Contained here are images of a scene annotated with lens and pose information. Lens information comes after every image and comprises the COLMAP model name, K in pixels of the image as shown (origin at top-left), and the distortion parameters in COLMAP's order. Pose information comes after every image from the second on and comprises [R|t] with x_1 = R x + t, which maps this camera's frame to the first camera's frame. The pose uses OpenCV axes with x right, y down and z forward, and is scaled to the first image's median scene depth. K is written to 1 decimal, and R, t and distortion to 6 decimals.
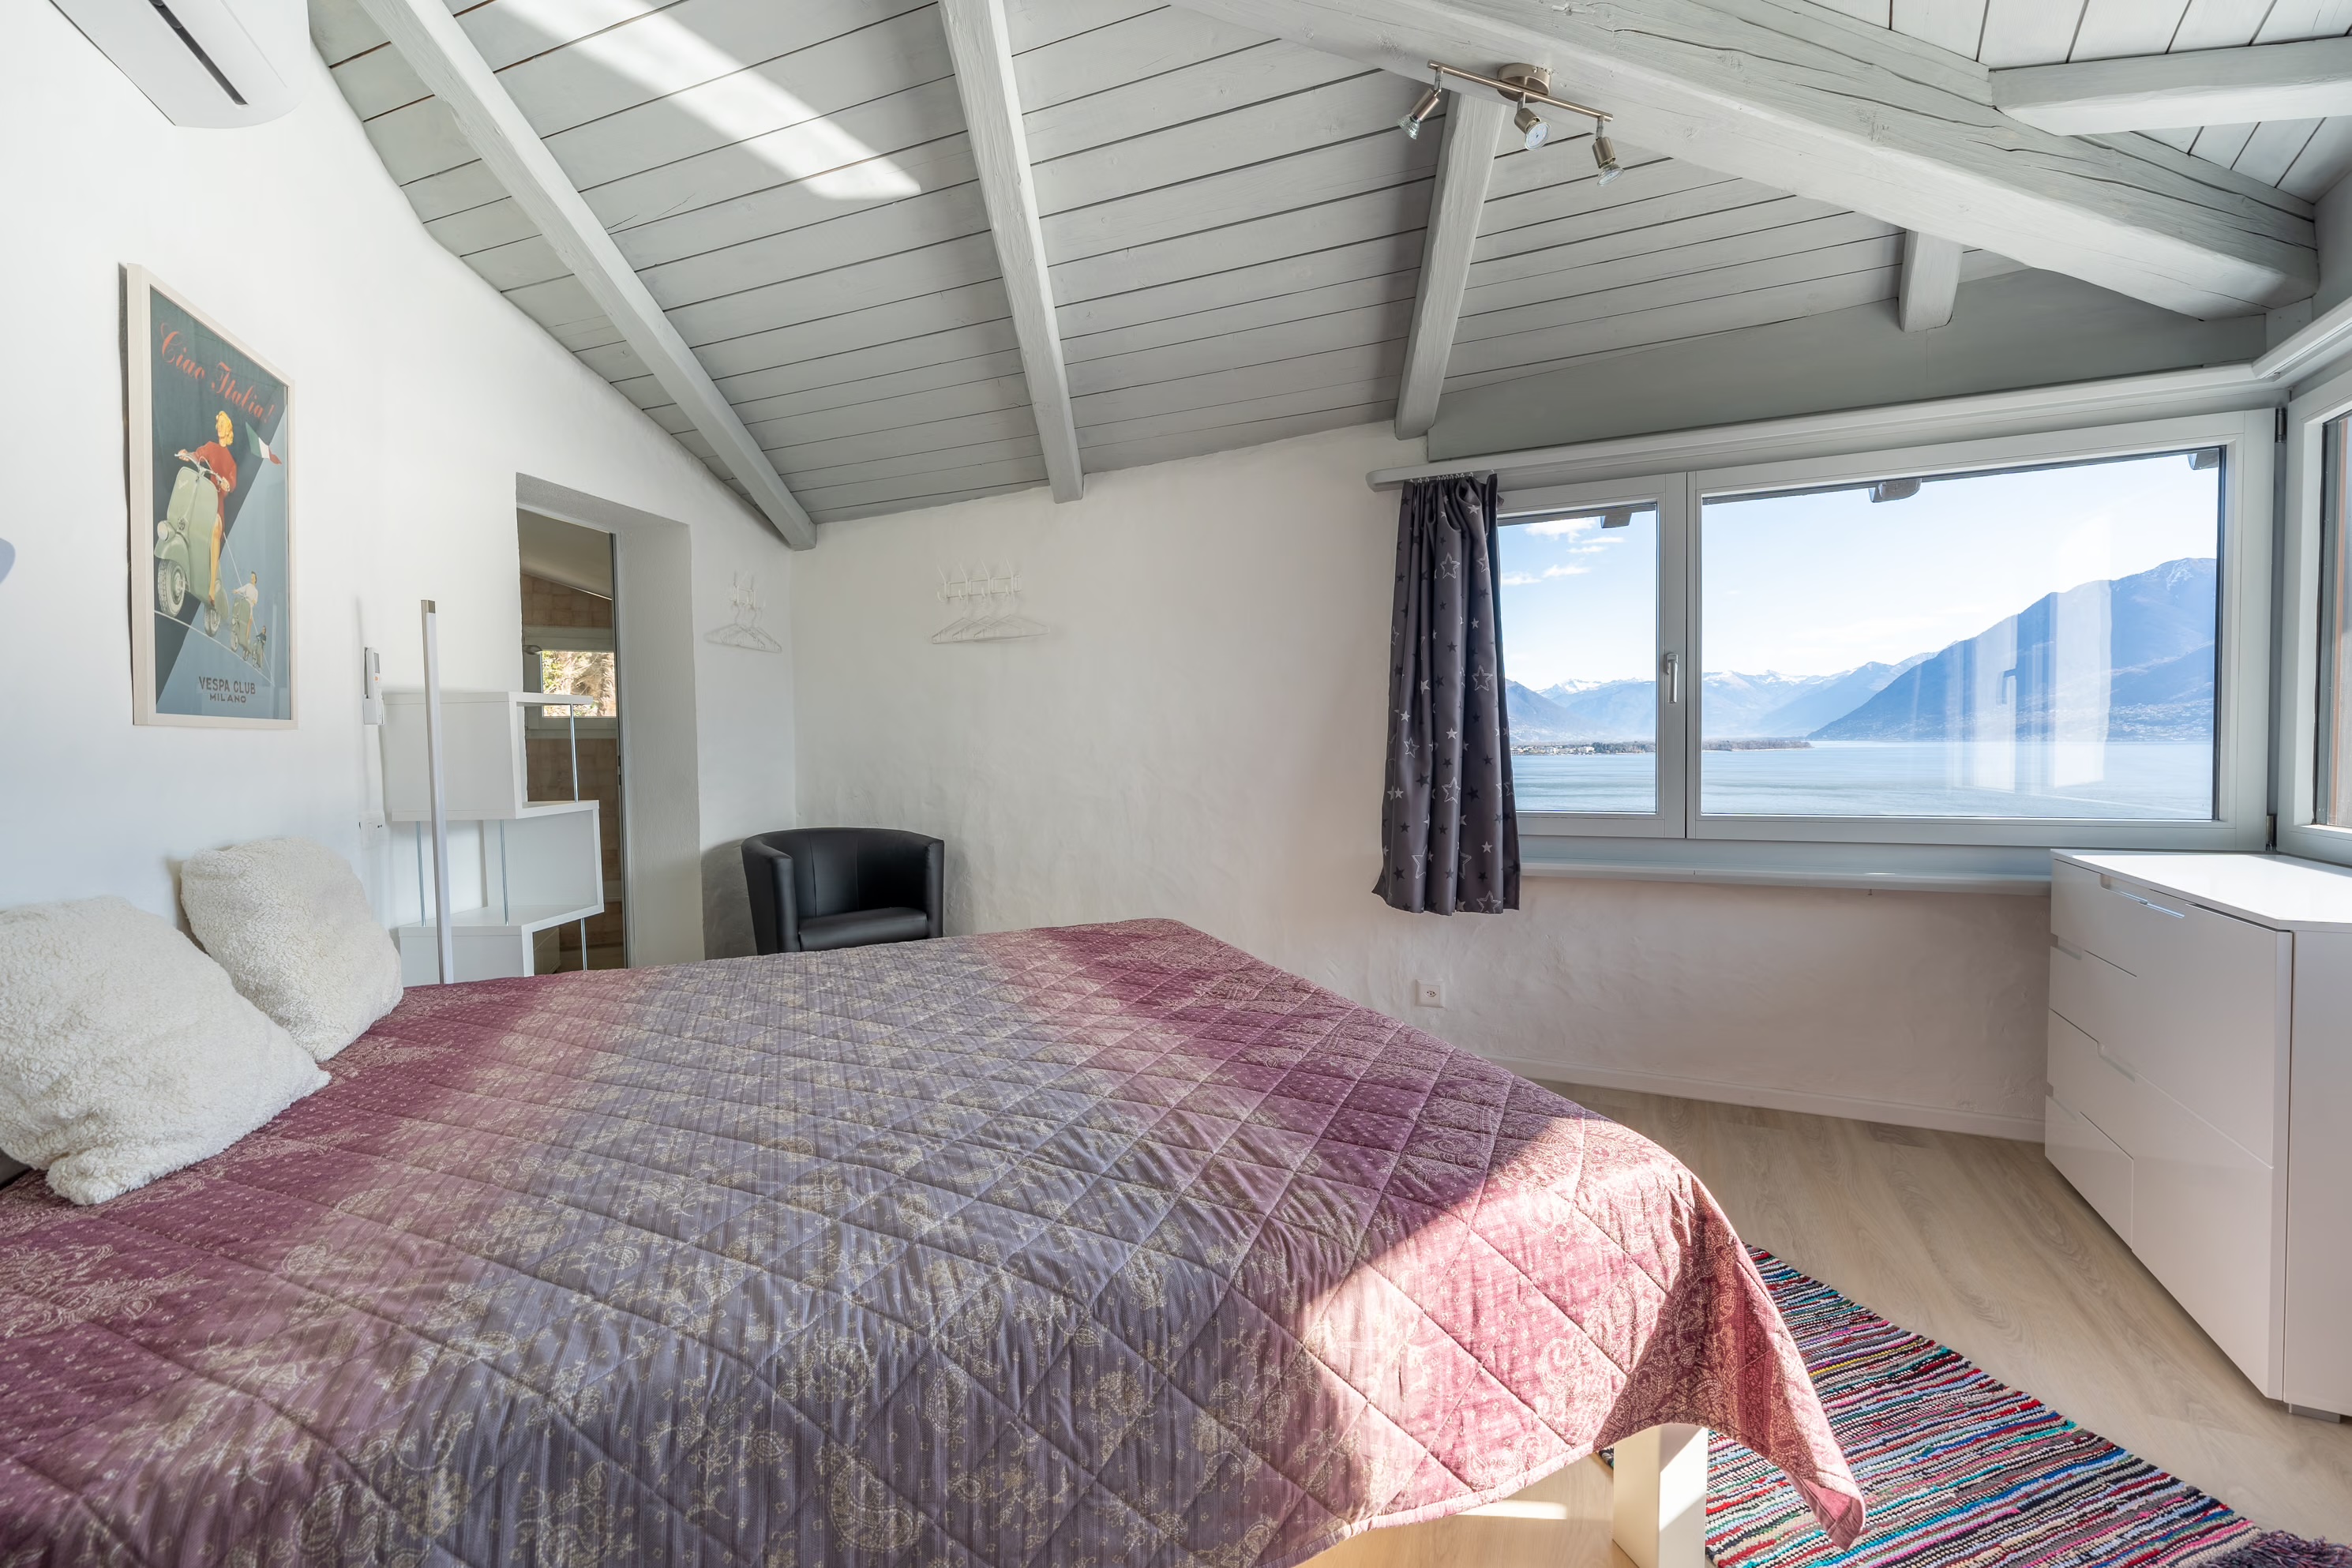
lens RADIAL K [[883.8, 0, 1169.3], [0, 883.8, 773.7], [0, 0, 1]] dist [-0.000099, -0.000045]
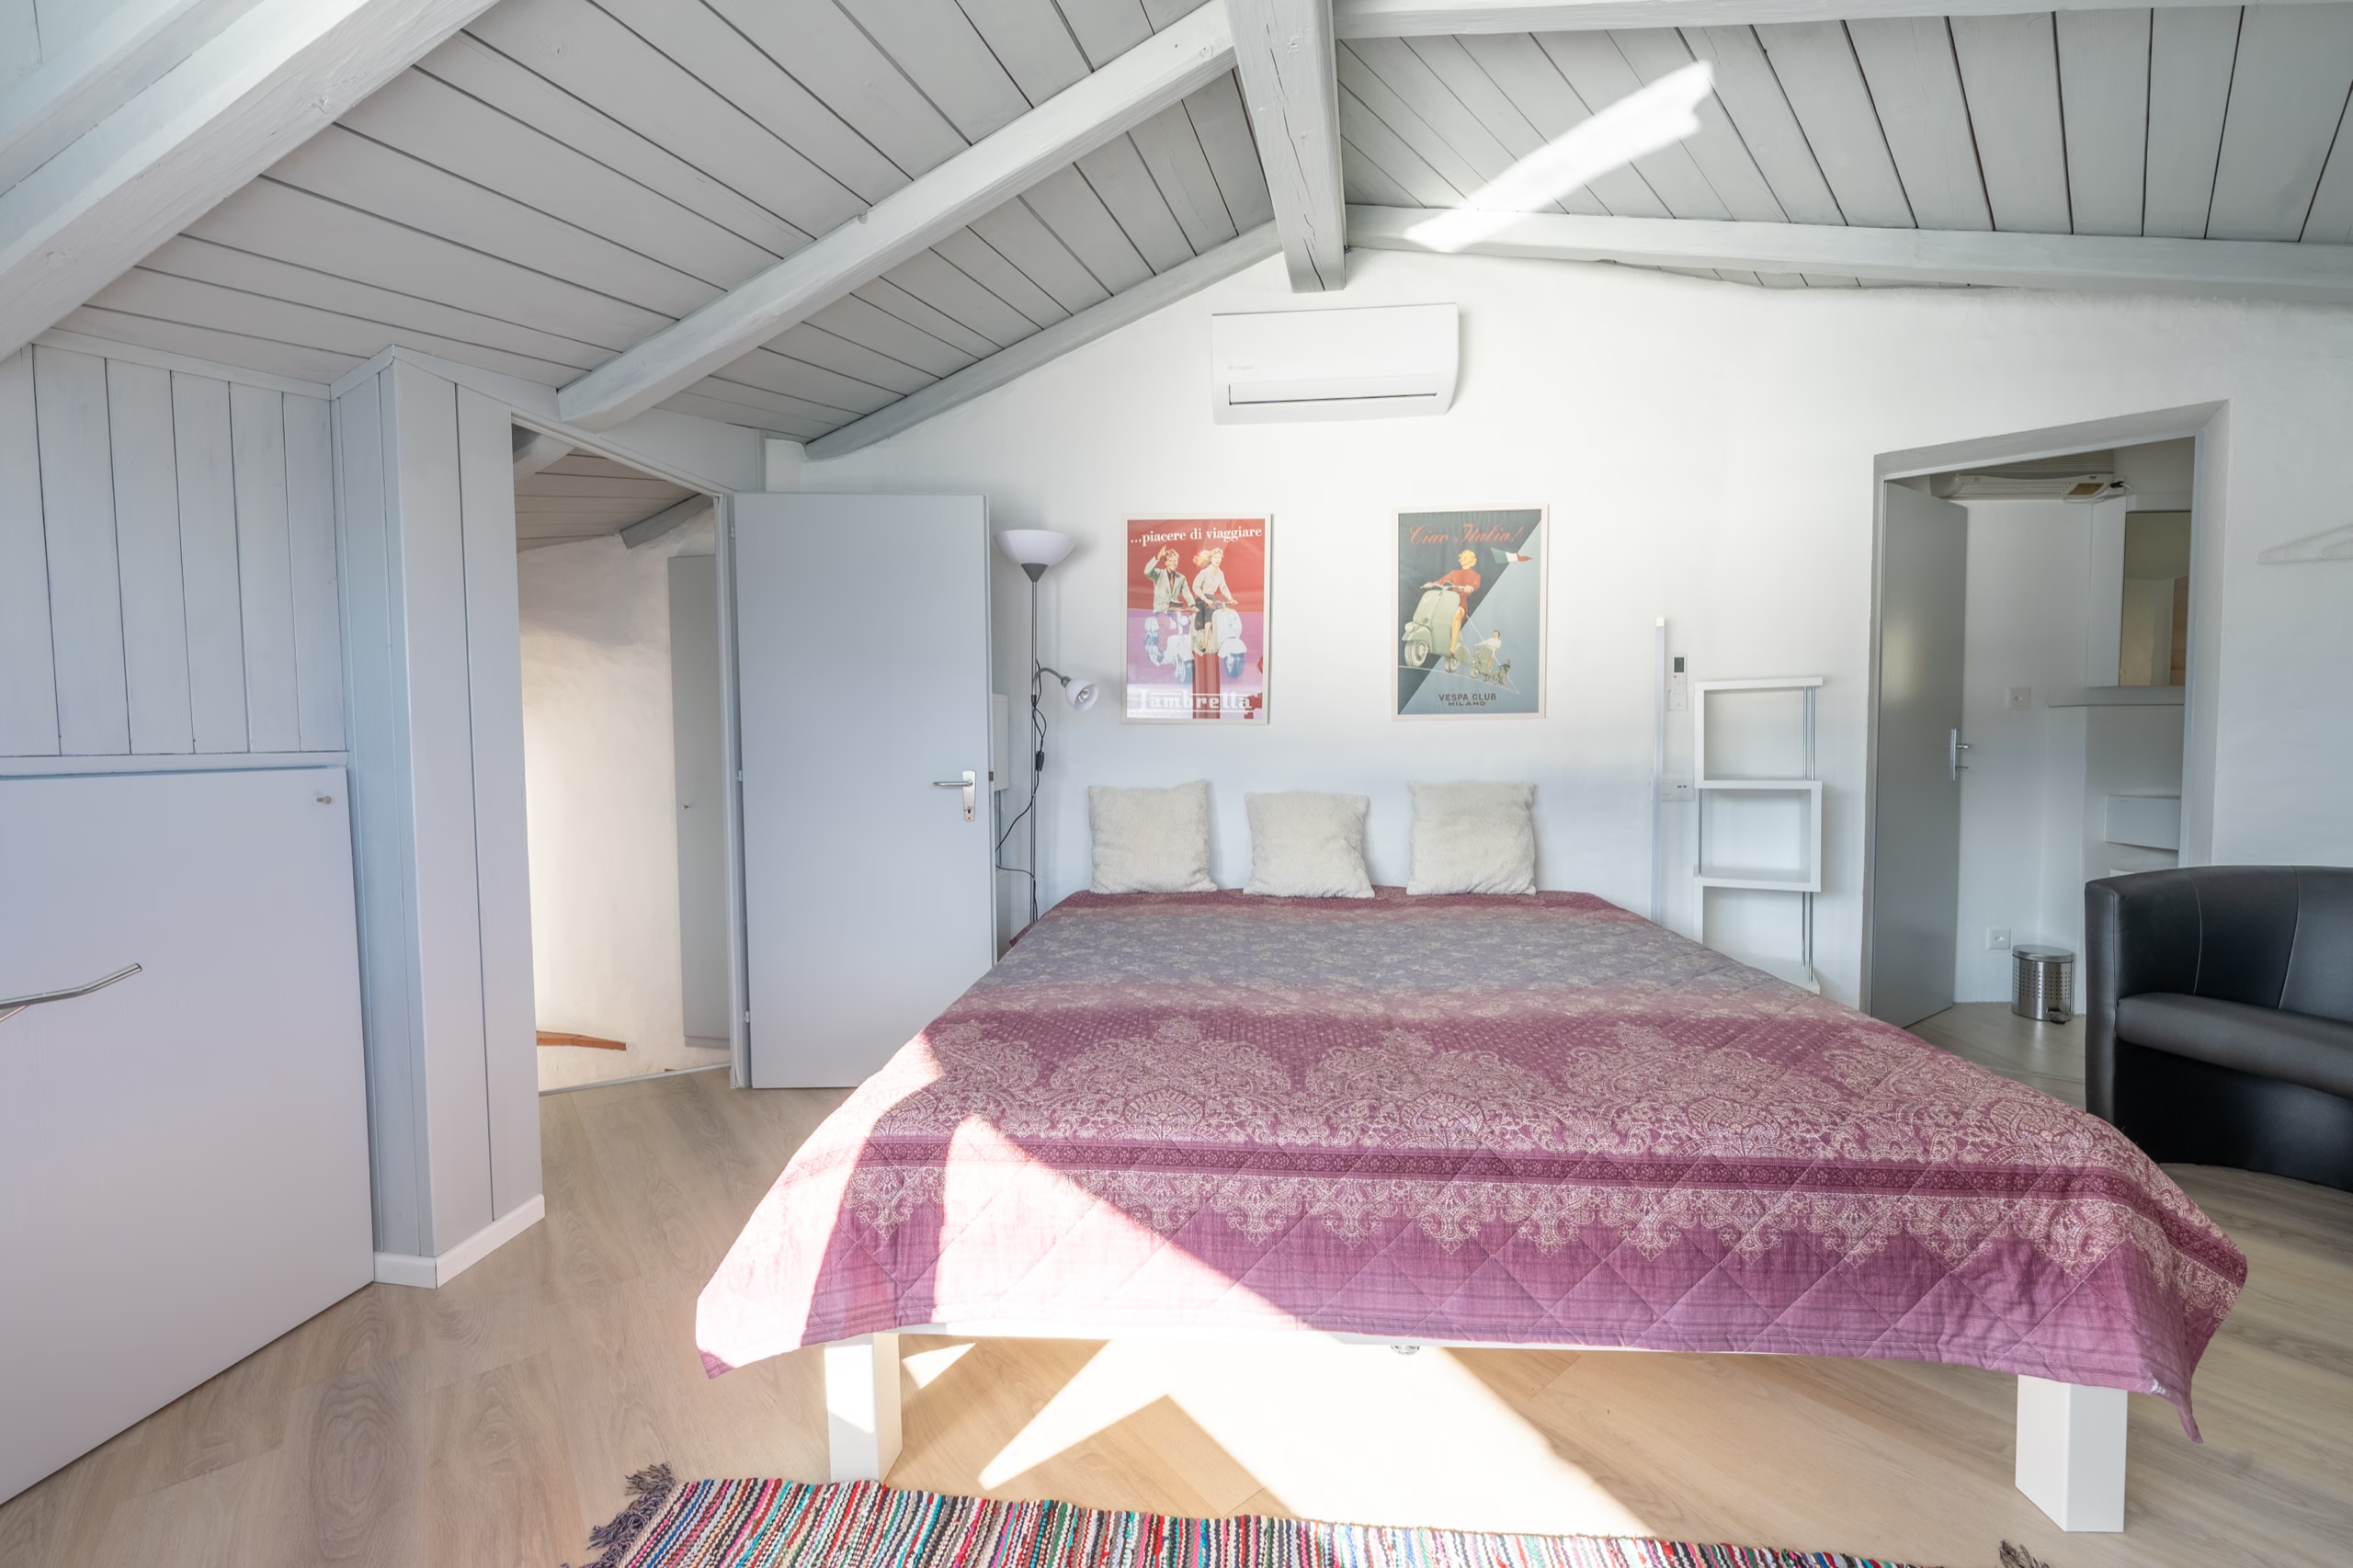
lens RADIAL K [[884.1, 0, 1169.8], [0, 884.1, 773.7], [0, 0, 1]] dist [-0.000099, -0.000045]
pose [[-0.390672, 0.064651, -0.918257, 0.944468], [-0.010575, 0.997150, 0.074704, -0.069912], [0.920469, 0.038895, -0.388875, 1.175190]]
